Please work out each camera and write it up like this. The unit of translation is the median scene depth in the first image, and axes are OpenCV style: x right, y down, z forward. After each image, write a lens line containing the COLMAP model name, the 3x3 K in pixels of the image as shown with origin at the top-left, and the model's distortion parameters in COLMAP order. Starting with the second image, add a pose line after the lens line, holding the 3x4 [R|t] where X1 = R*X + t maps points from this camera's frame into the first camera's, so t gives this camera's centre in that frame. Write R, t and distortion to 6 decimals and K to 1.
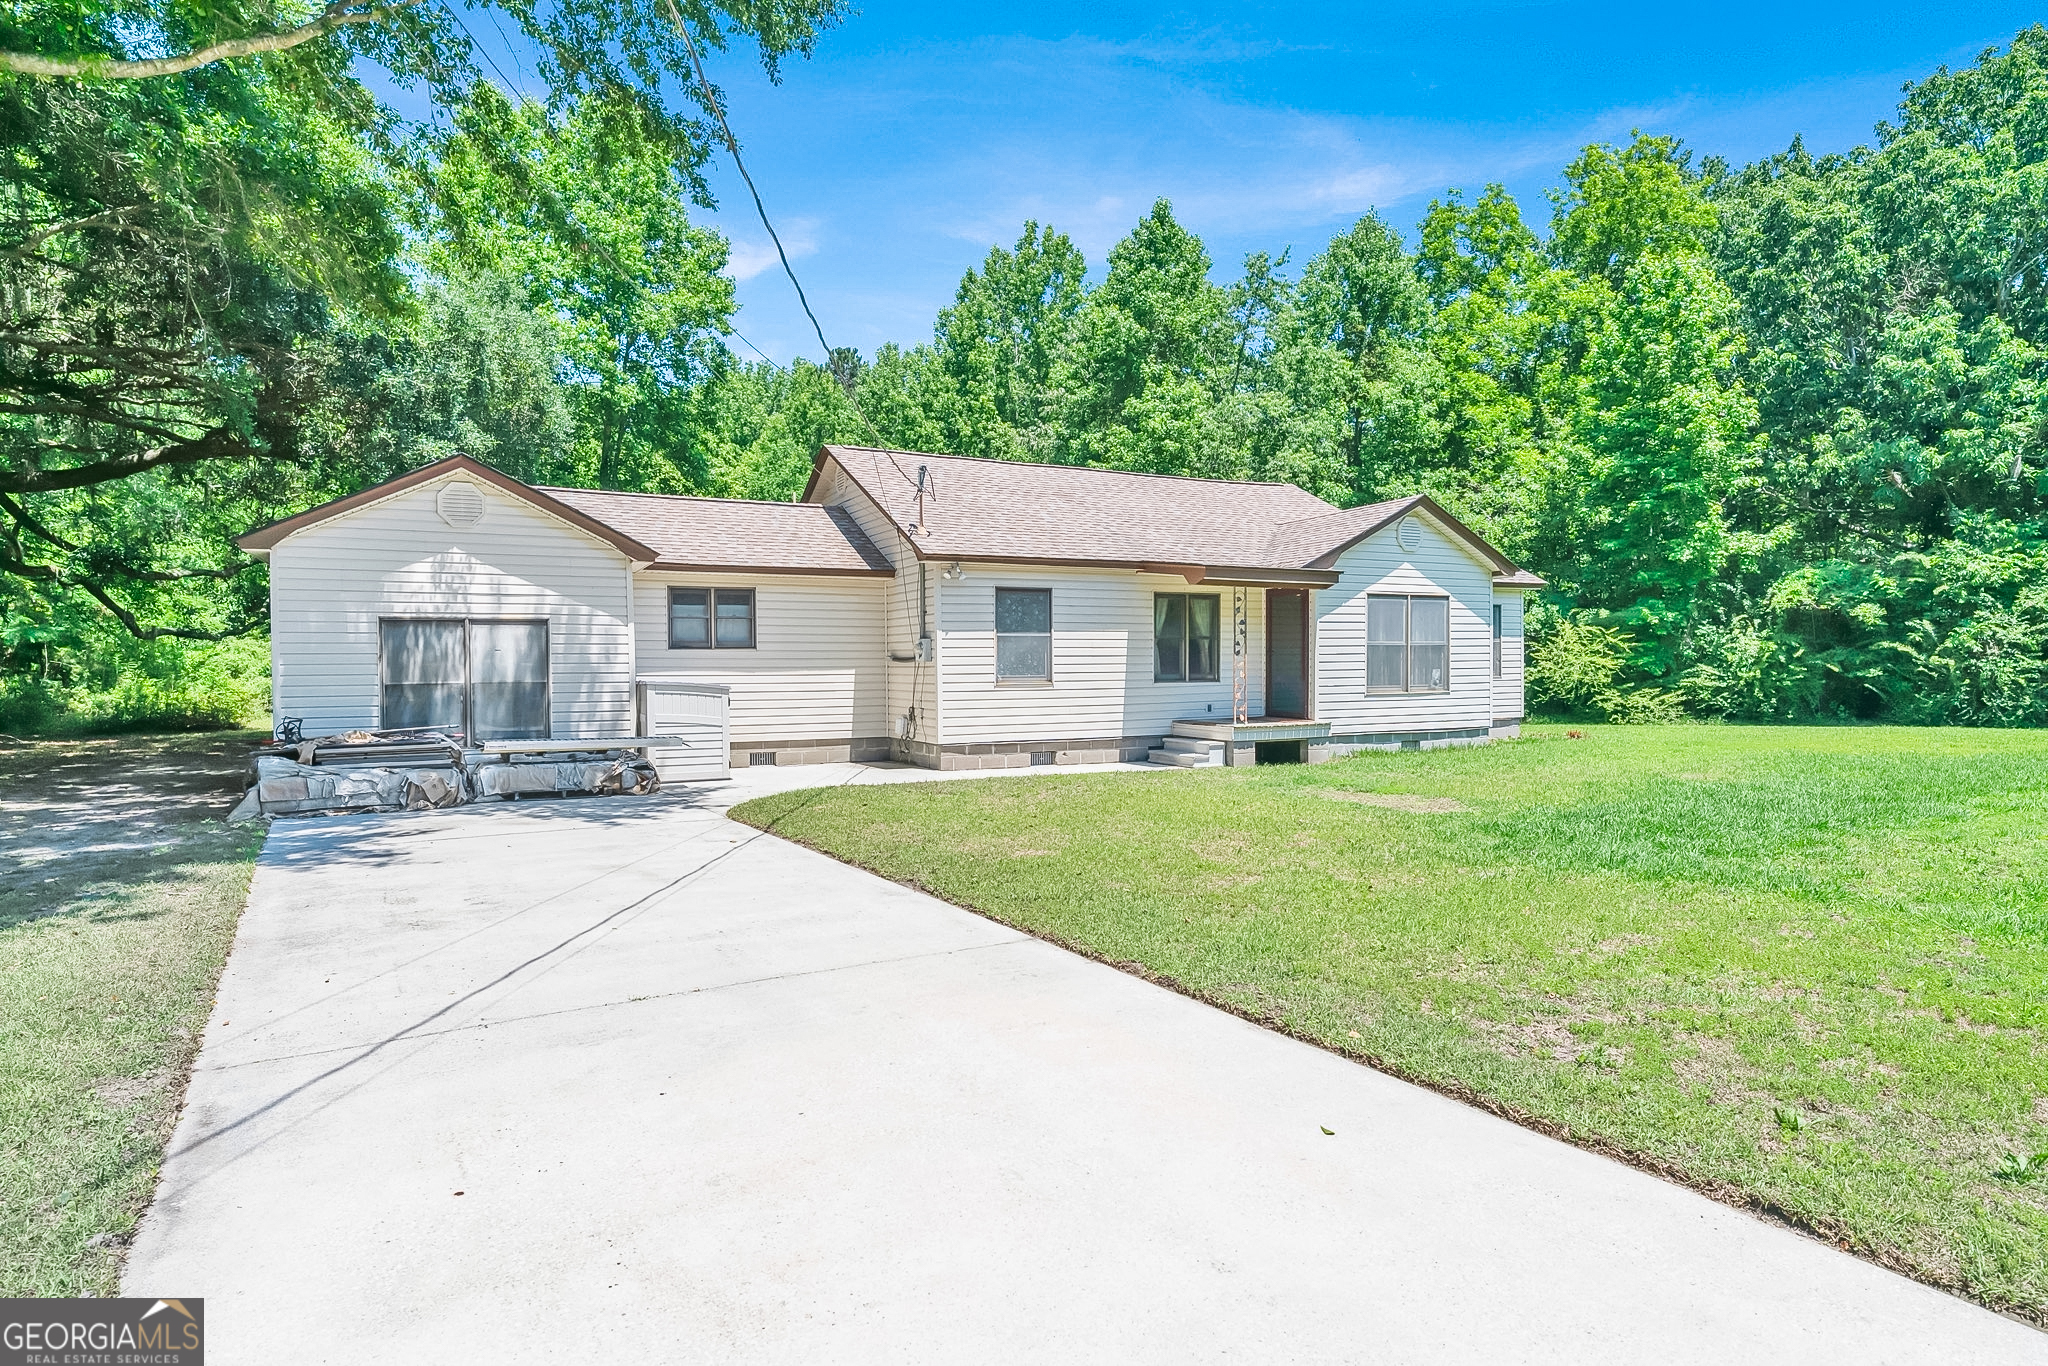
lens RADIAL K [[1110.4, 0, 1027.6], [0, 1110.4, 690.8], [0, 0, 1]] dist [-0.016619, 0.014050]
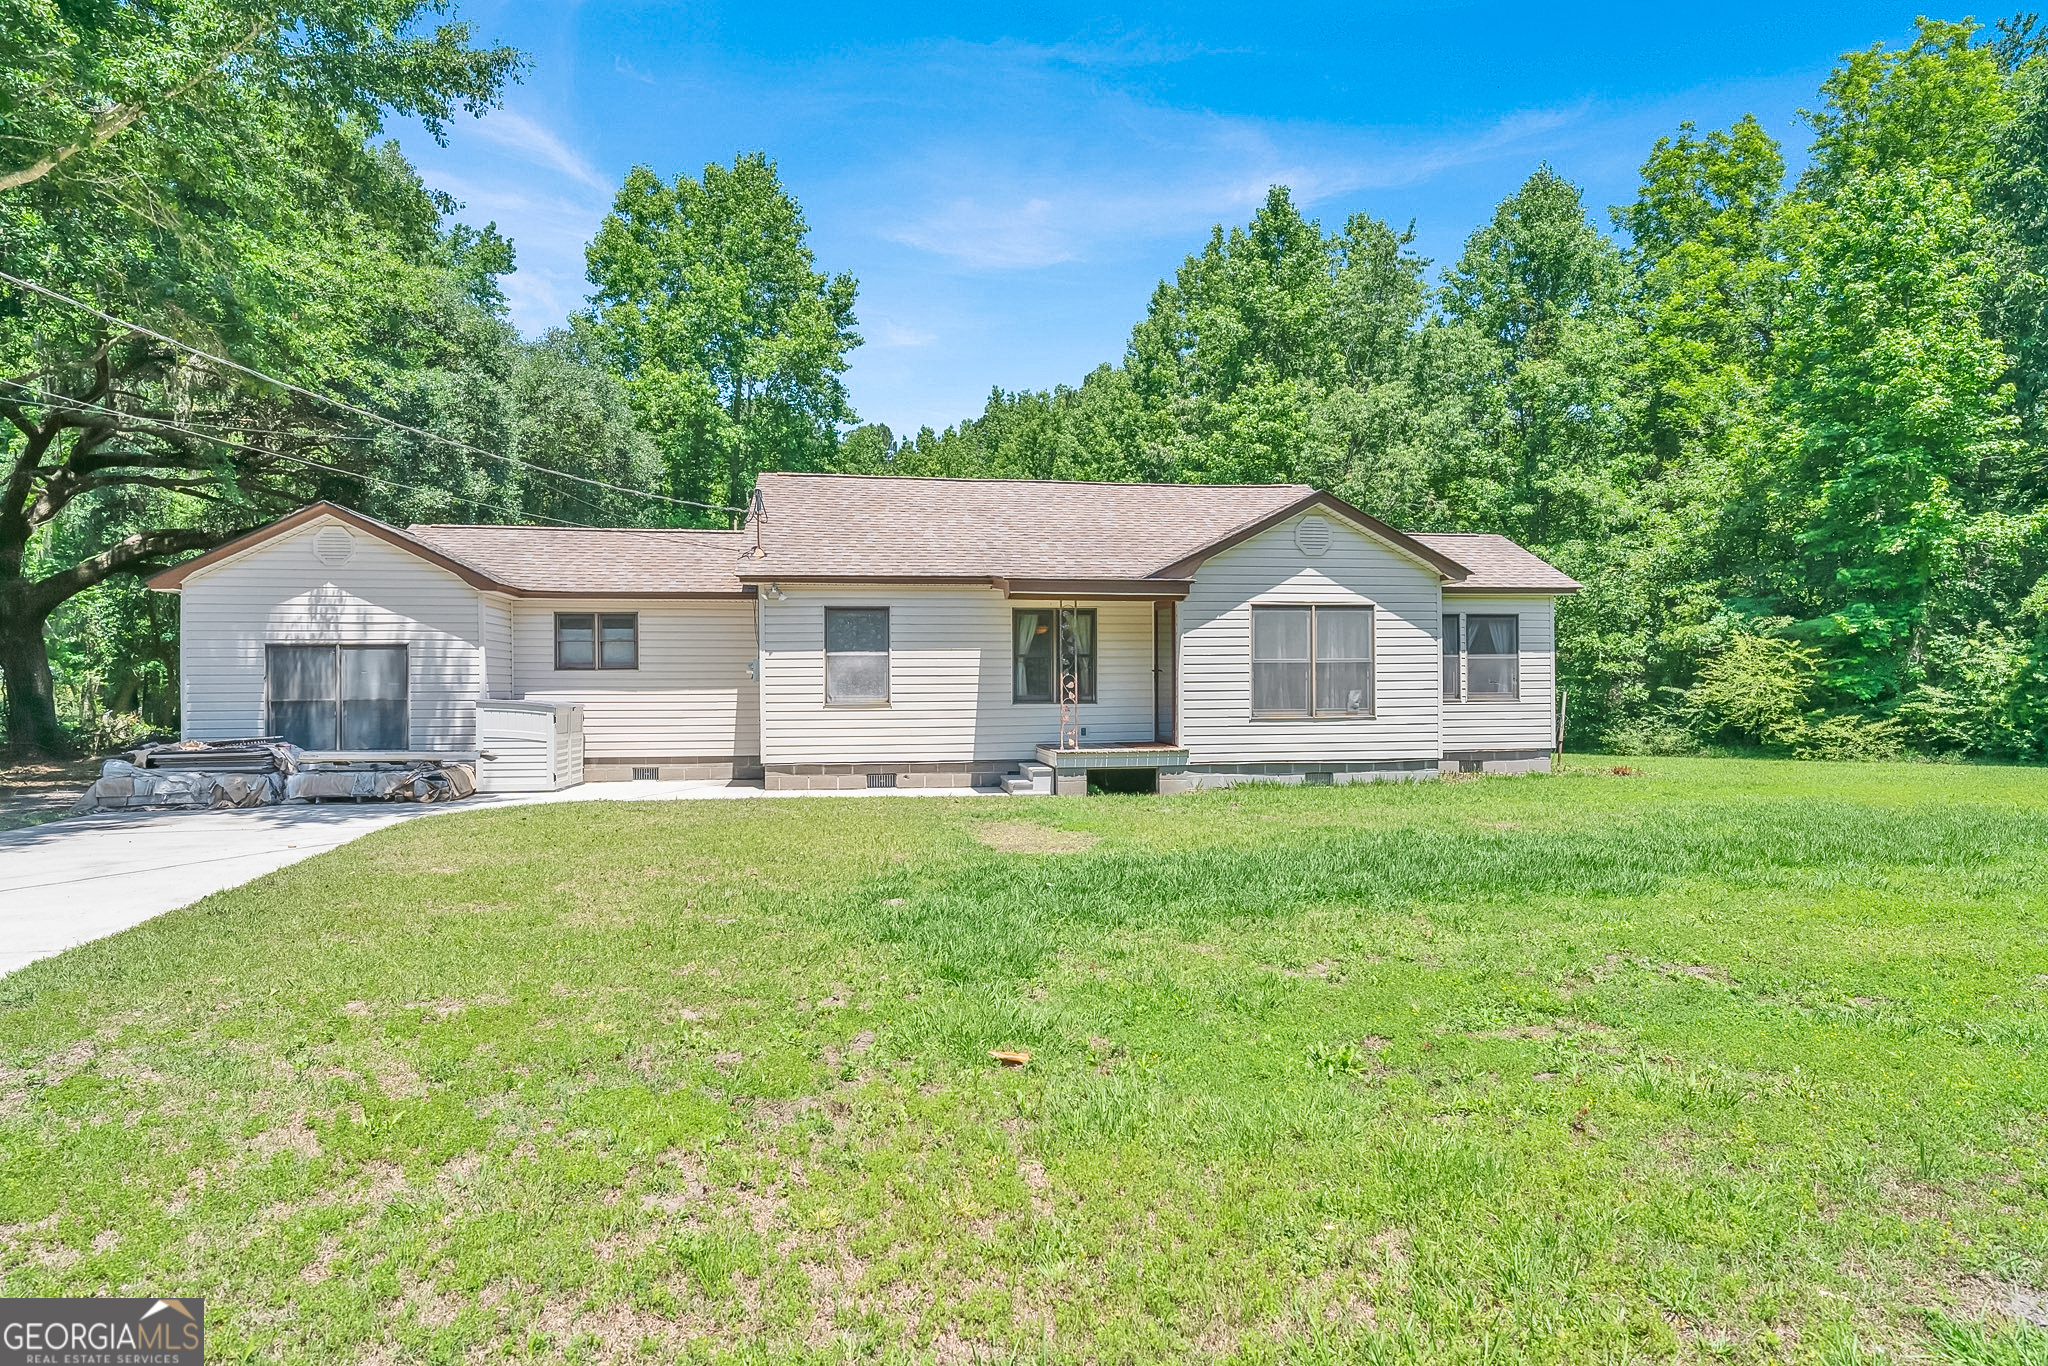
lens RADIAL K [[1110.3, 0, 1015.3], [0, 1110.3, 690.1], [0, 0, 1]] dist [-0.005087, 0.001349]
pose [[0.949579, 0.002206, -0.313521, 0.396040], [-0.008140, 0.999812, -0.017618, -0.002342], [0.313423, 0.019282, 0.949418, 0.097594]]
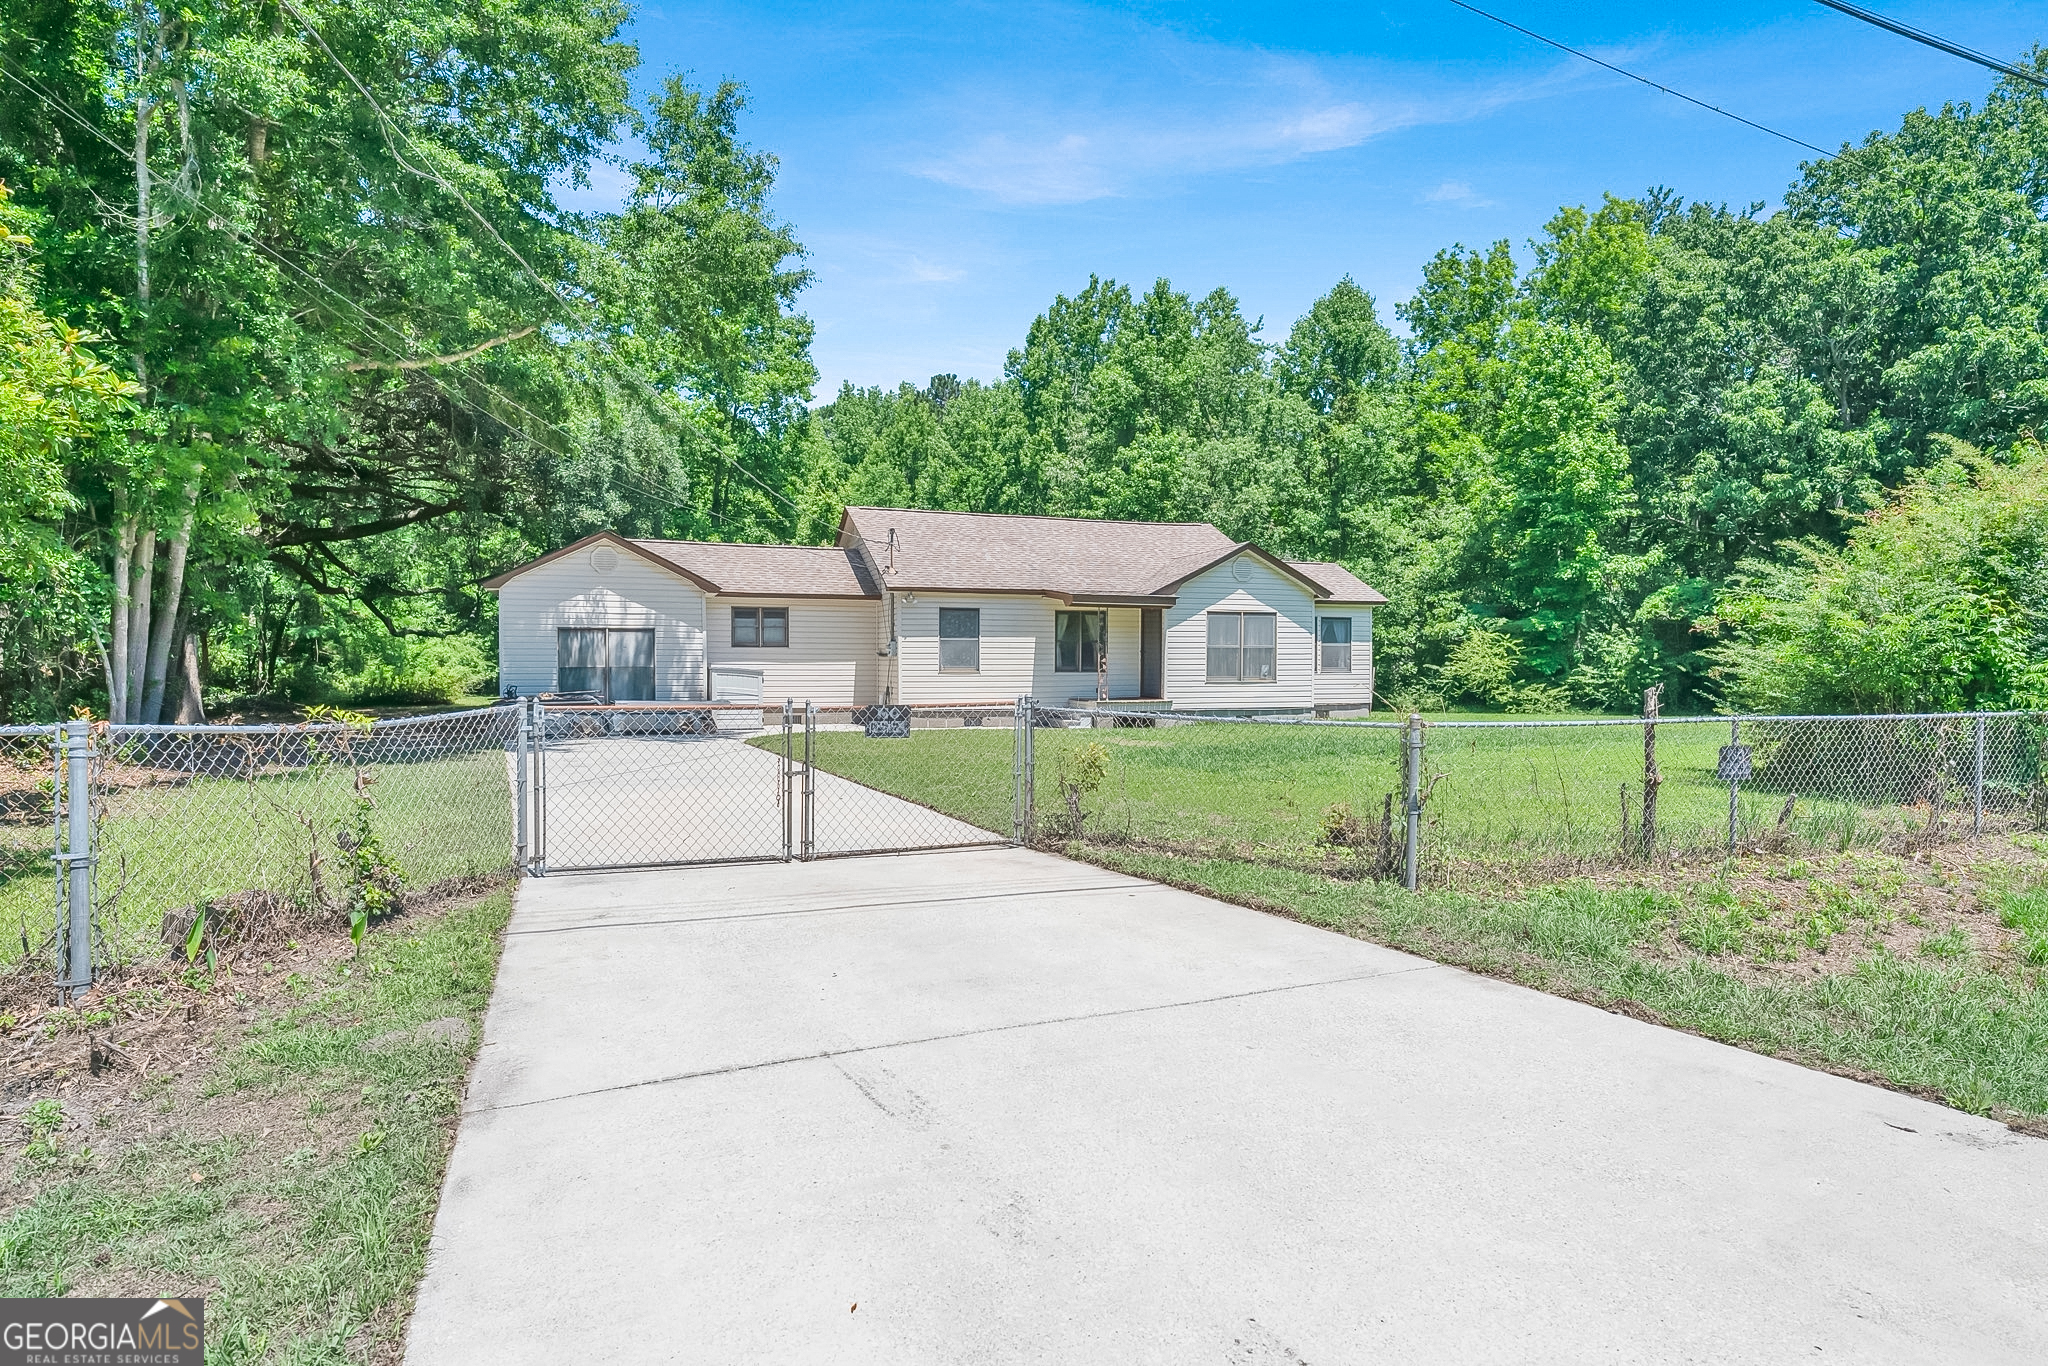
lens RADIAL K [[1110.4, 0, 1027.6], [0, 1110.4, 690.8], [0, 0, 1]] dist [-0.016619, 0.014050]
pose [[0.993128, 0.011487, -0.116466, 0.238908], [-0.011219, 0.999933, 0.002955, 0.012700], [0.116492, -0.001628, 0.993190, -0.438985]]
